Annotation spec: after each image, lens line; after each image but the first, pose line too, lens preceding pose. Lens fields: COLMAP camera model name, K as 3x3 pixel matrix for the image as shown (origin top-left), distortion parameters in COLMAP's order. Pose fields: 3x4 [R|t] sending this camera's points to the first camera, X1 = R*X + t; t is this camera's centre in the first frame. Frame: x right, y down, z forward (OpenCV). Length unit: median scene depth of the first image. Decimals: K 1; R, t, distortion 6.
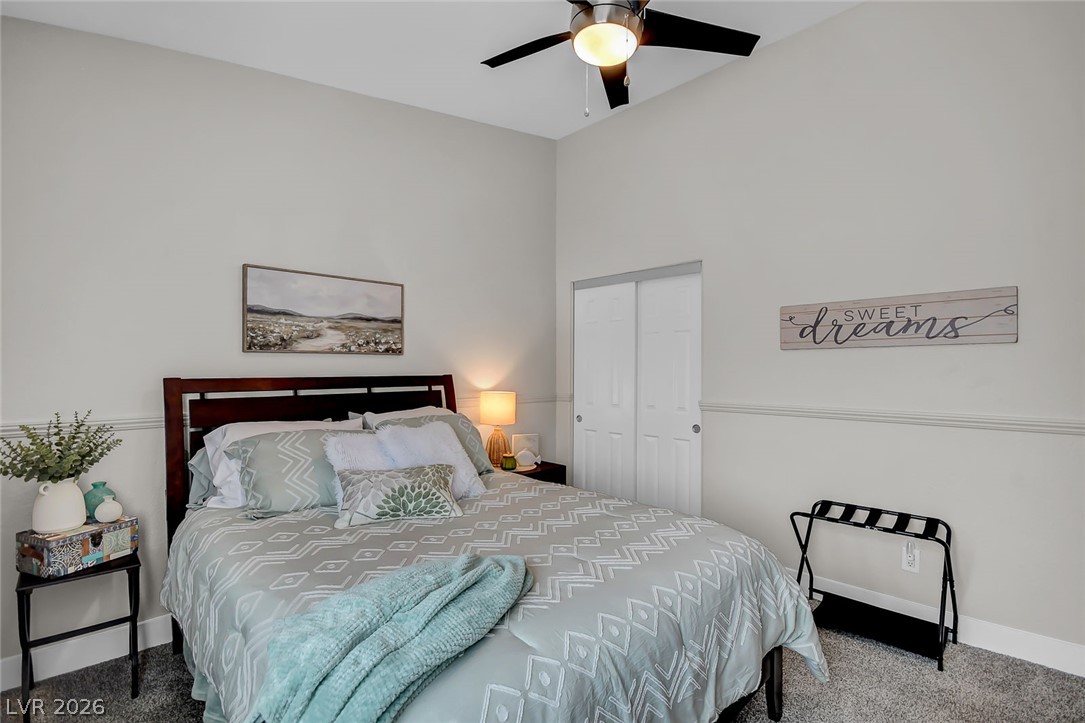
lens RADIAL K [[499.9, 0, 542.2], [0, 499.9, 368.4], [0, 0, 1]] dist [-0.004086, -0.001273]
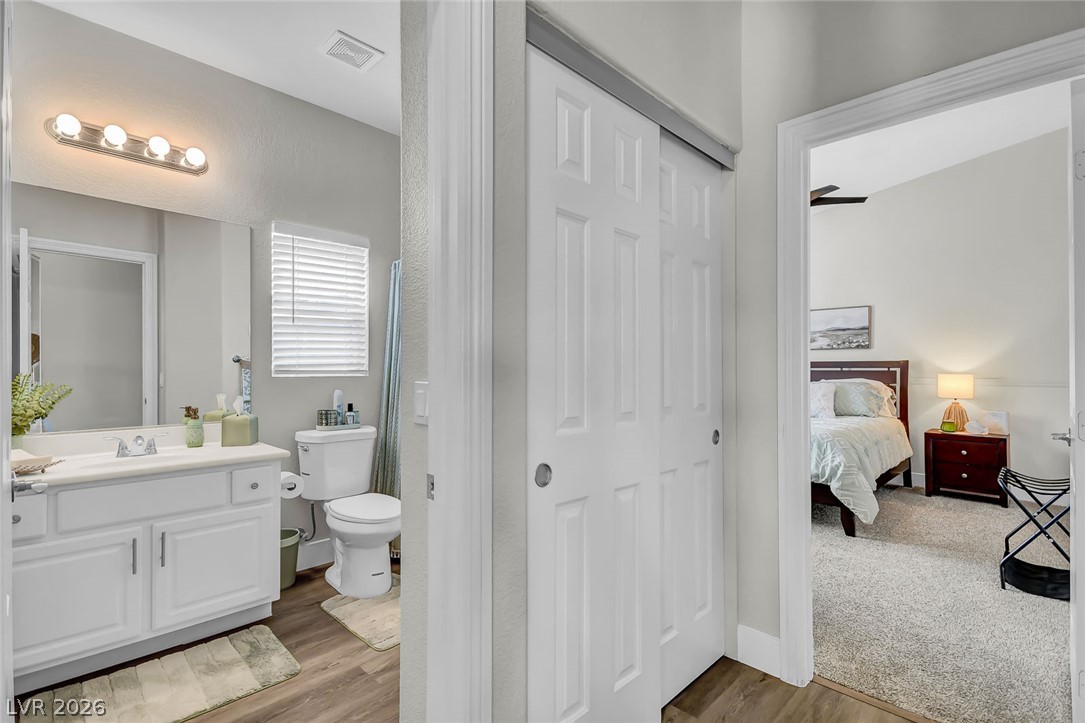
lens RADIAL K [[510.8, 0, 542.2], [0, 510.8, 363.1], [0, 0, 1]] dist [0.002995, -0.000080]
pose [[0.002933, -0.004099, -0.999987, 1.465885], [0.004597, 0.999981, -0.004086, 0.023815], [0.999985, -0.004585, 0.002952, -0.083052]]
